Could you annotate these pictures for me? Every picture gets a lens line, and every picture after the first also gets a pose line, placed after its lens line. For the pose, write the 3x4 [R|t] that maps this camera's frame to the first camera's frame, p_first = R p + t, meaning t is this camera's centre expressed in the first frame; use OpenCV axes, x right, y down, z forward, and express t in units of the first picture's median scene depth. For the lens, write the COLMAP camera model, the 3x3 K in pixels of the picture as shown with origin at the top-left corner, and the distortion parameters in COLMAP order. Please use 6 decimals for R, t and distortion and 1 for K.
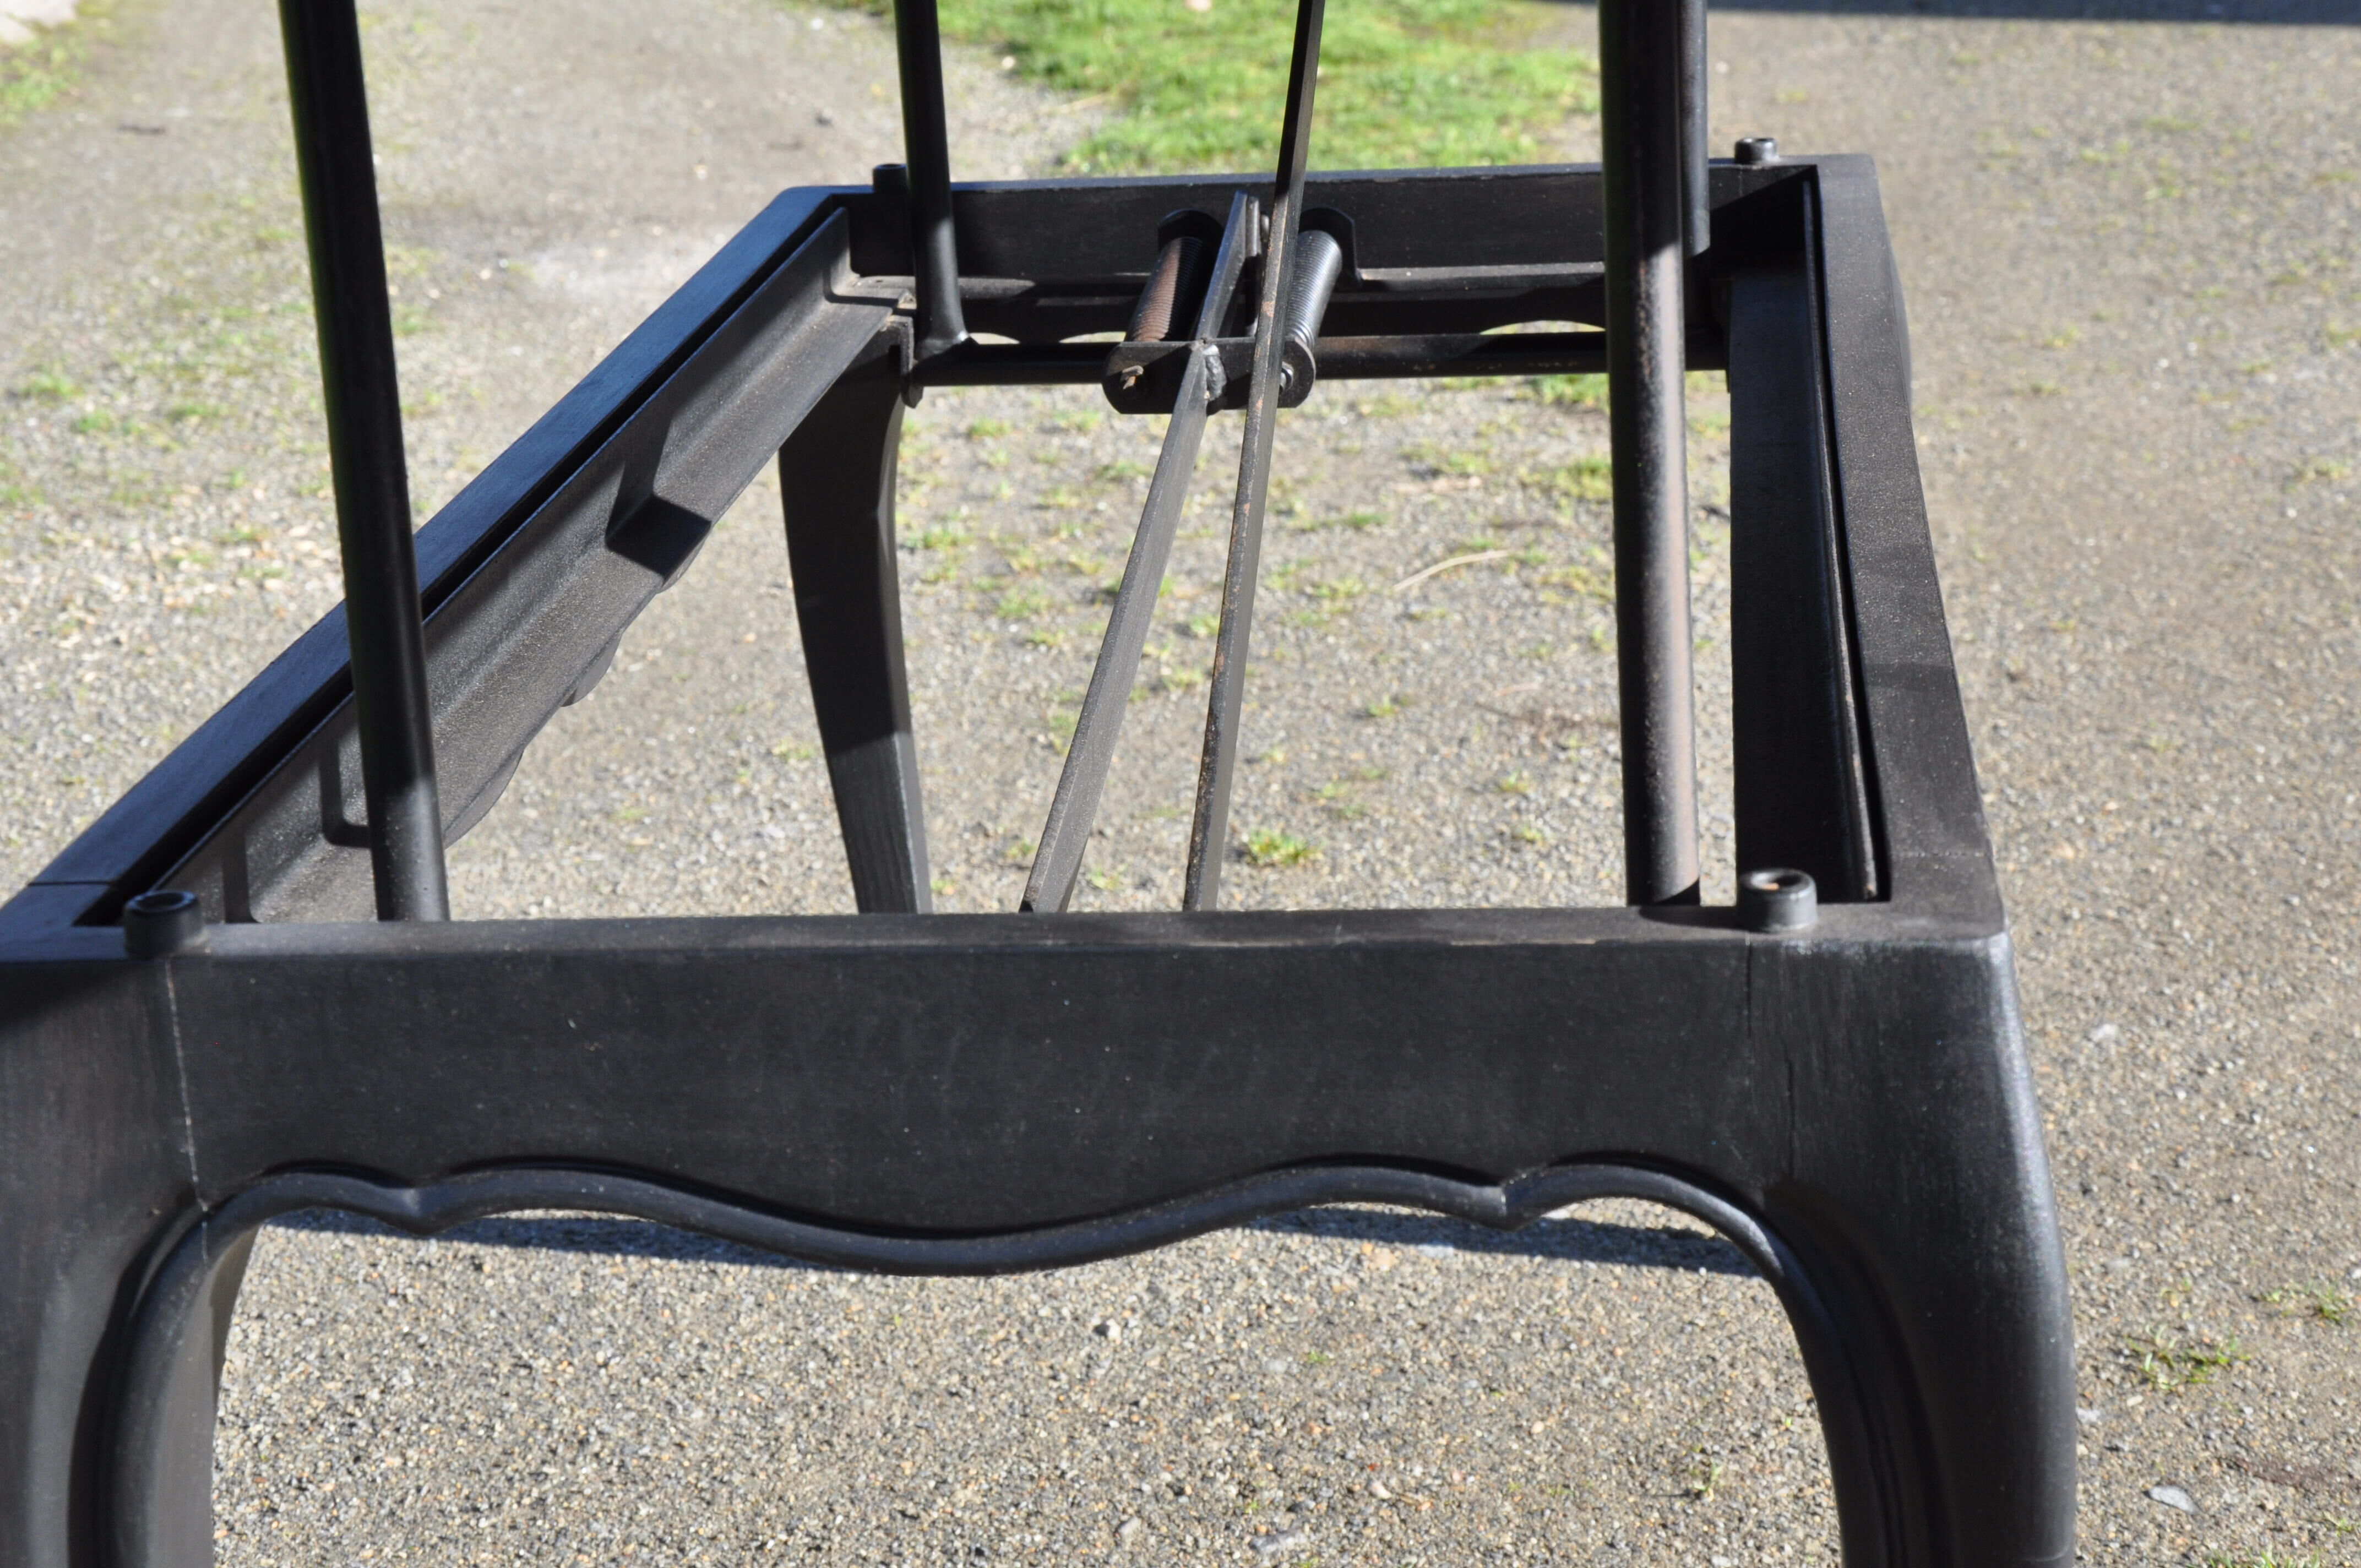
lens RADIAL K [[4635.8, 0, 1170.9], [0, 4635.8, 794.7], [0, 0, 1]] dist [0.351186, 0.000000]
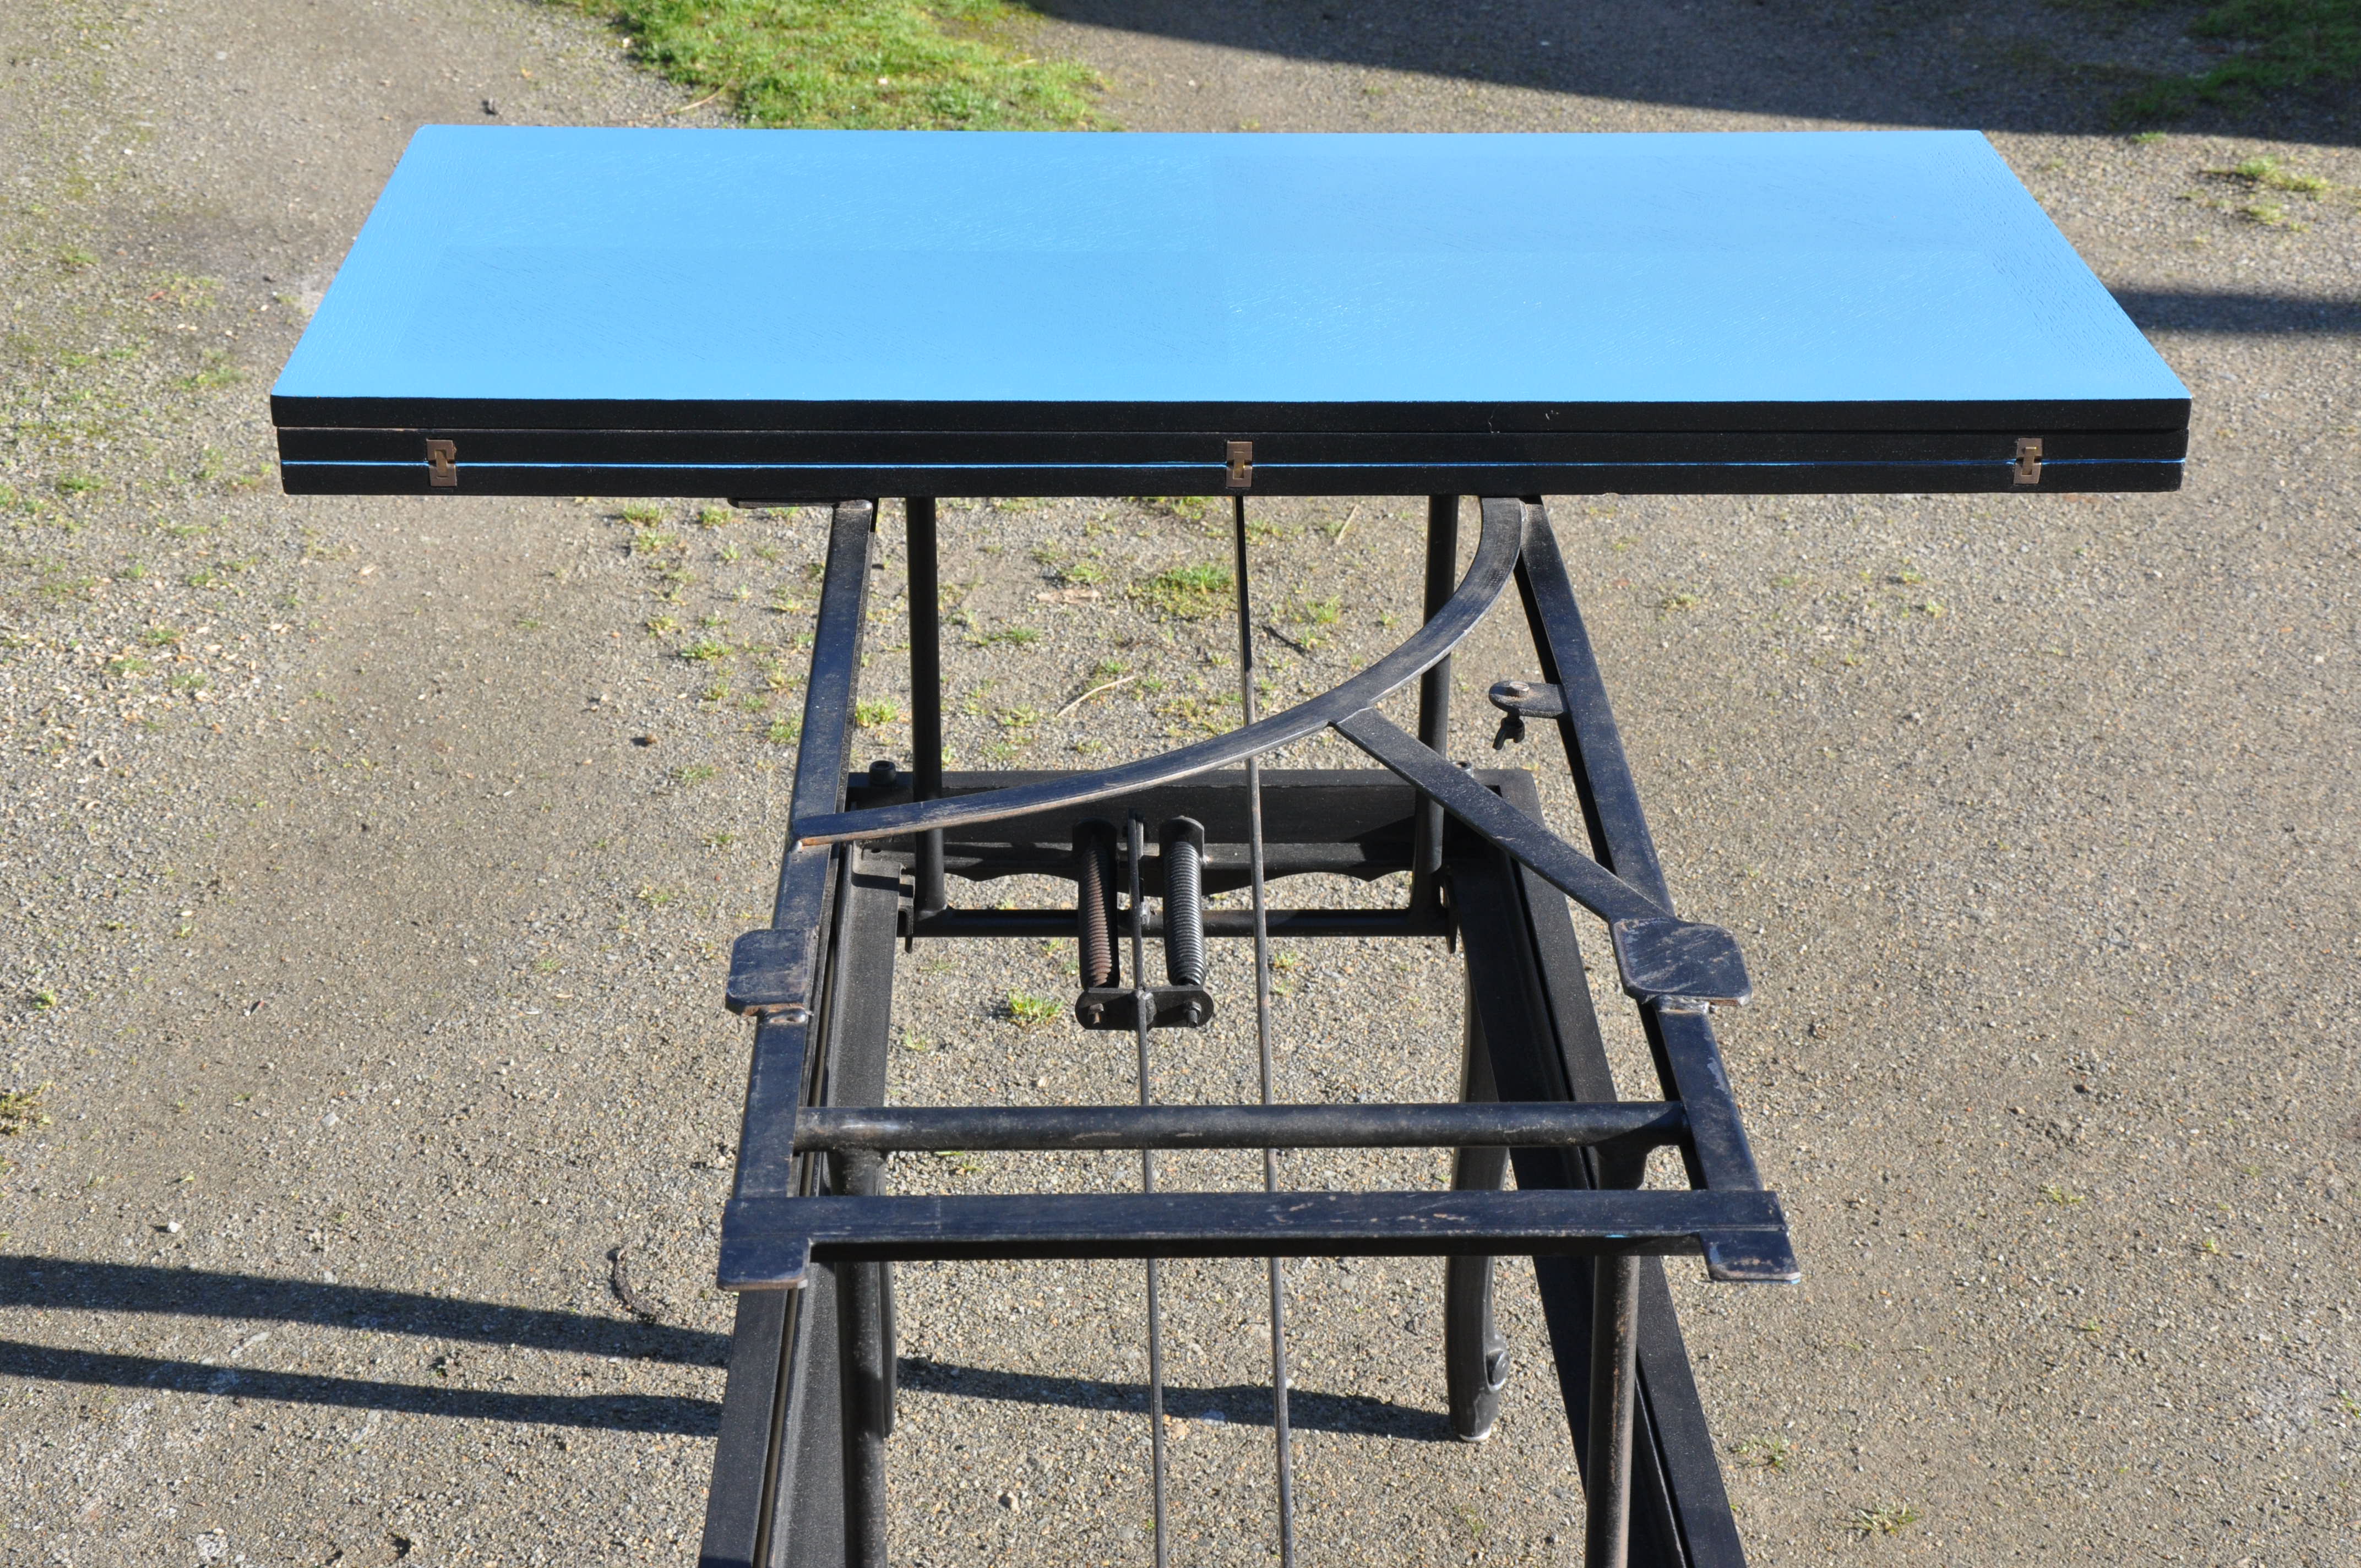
lens RADIAL K [[3882.0, 0, 1175.0], [0, 3882.0, 777.8], [0, 0, 1]] dist [0.265236, 0.000000]
pose [[0.985856, -0.012761, 0.167109, -0.113312], [-0.013379, 0.987923, 0.154368, -0.209045], [-0.167061, -0.154420, 0.973779, -0.139452]]
